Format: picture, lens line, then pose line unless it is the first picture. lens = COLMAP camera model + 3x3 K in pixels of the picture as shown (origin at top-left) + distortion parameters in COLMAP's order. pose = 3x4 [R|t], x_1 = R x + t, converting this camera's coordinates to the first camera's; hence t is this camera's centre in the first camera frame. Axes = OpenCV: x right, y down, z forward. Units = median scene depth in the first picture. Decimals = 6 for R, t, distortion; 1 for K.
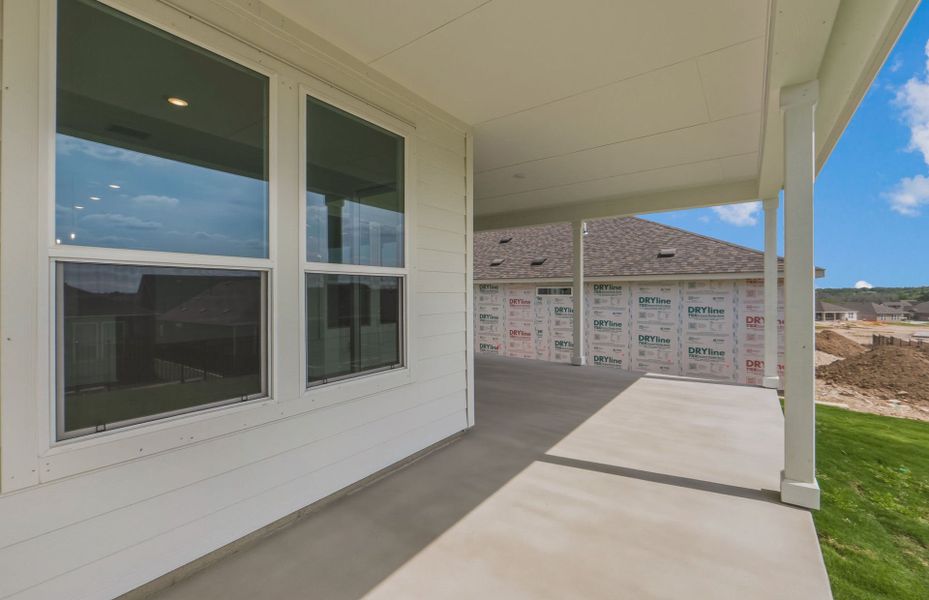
lens RADIAL K [[395.1, 0, 463.3], [0, 395.1, 293.8], [0, 0, 1]] dist [-0.002716, -0.000264]
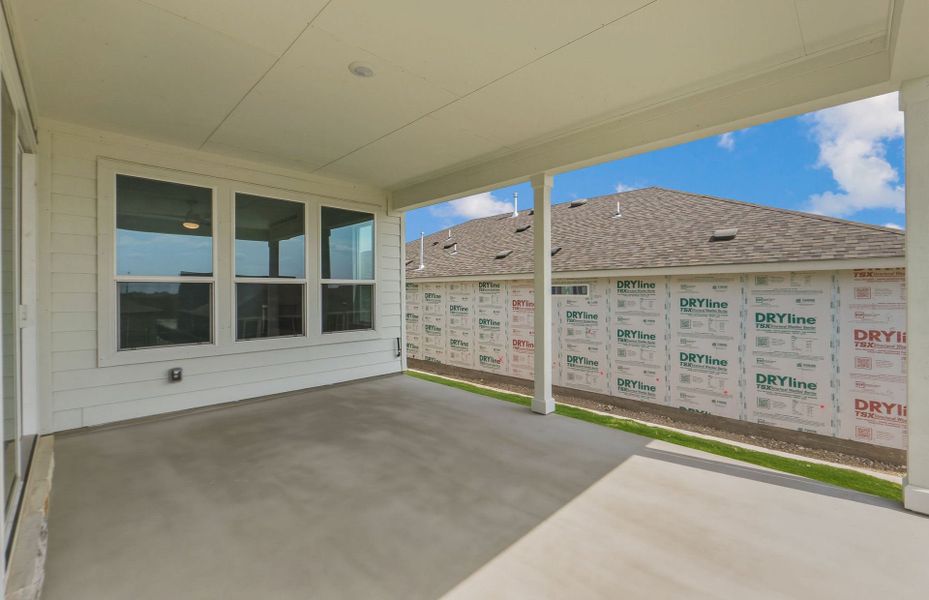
lens RADIAL K [[388.1, 0, 469.6], [0, 388.1, 290.6], [0, 0, 1]] dist [-0.009874, 0.000392]
pose [[0.988010, -0.003815, -0.154340, 0.179830], [0.003153, 0.999985, -0.004537, -0.002964], [0.154355, 0.003996, 0.988007, 0.261577]]
